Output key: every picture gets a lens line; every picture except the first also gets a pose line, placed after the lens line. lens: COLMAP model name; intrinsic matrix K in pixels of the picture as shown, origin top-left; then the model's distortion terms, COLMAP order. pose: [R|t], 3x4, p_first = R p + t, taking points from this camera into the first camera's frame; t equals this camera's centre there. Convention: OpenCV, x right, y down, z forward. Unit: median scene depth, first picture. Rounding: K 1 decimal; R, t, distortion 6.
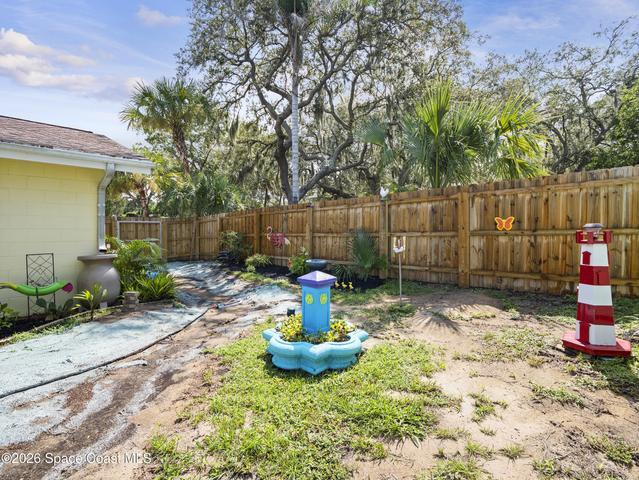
lens RADIAL K [[308.9, 0, 318.5], [0, 308.9, 236.7], [0, 0, 1]] dist [-0.009682, -0.003060]
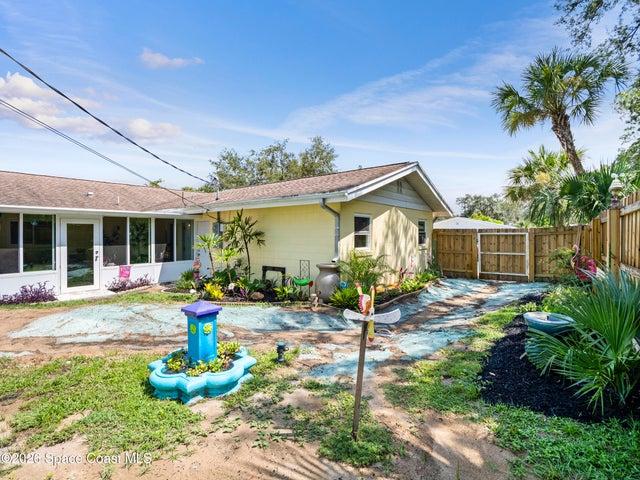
lens RADIAL K [[309.3, 0, 319.2], [0, 309.3, 236.4], [0, 0, 1]] dist [-0.009682, -0.003060]
pose [[0.113967, 0.009734, -0.993437, 0.694179], [-0.024710, 0.999670, 0.006960, -0.080799], [0.993177, 0.023755, 0.114170, 0.831660]]
